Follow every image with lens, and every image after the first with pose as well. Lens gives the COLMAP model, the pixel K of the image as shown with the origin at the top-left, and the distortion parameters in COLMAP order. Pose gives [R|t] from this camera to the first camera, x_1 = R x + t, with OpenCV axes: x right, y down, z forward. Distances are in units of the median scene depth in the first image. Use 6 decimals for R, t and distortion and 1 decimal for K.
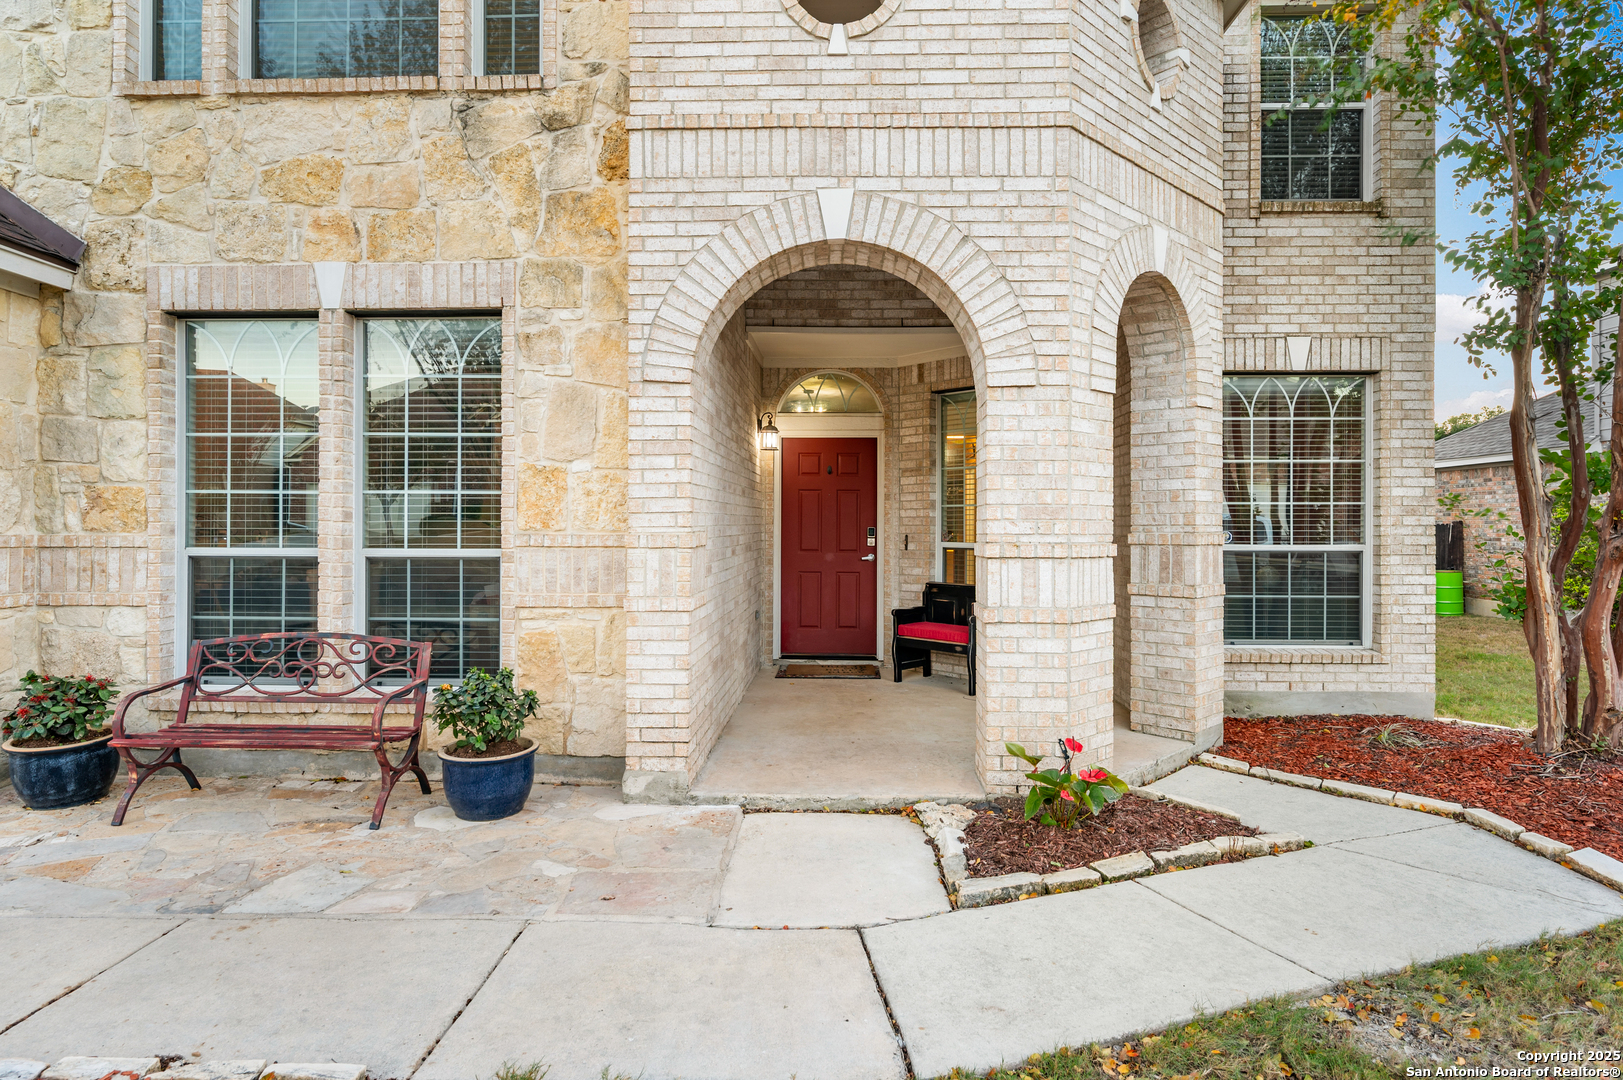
lens RADIAL K [[675.4, 0, 808.3], [0, 675.4, 537.4], [0, 0, 1]] dist [0.002531, 0.000107]
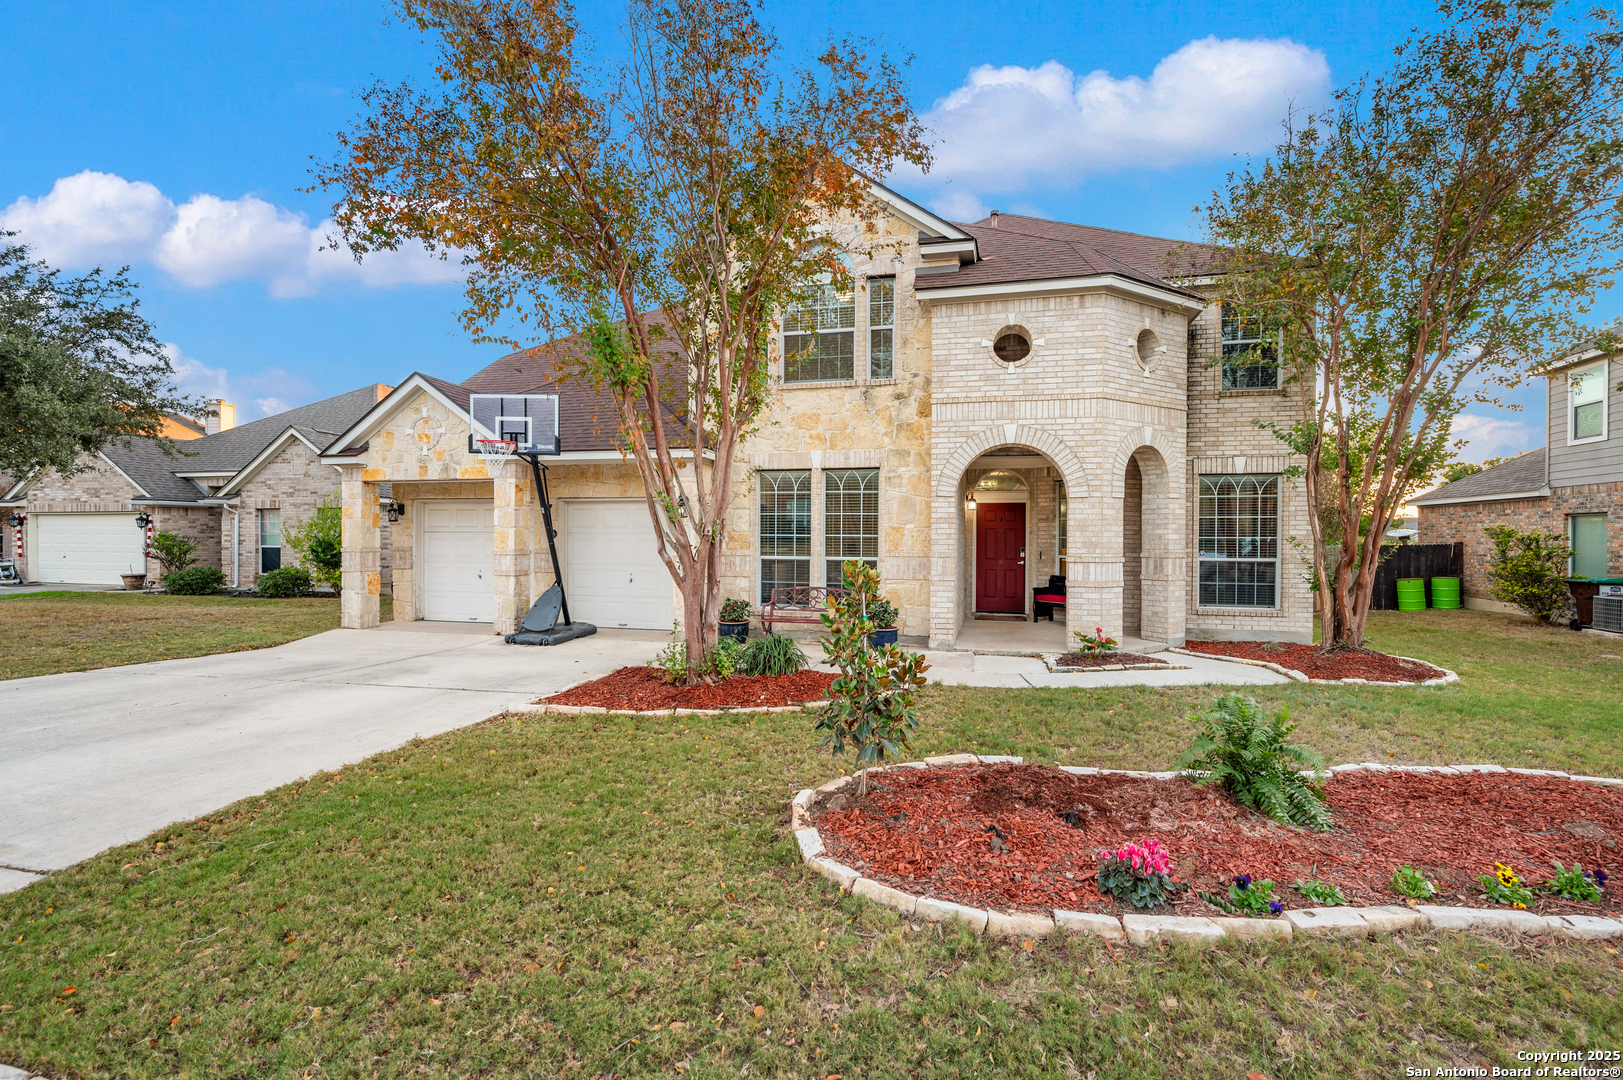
lens RADIAL K [[675.4, 0, 821.0], [0, 675.4, 544.0], [0, 0, 1]] dist [0.002531, 0.000107]
pose [[0.981782, 0.004711, -0.189953, -0.169502], [-0.004957, 0.999987, -0.000819, -0.031108], [0.189947, 0.001745, 0.981793, -1.620217]]
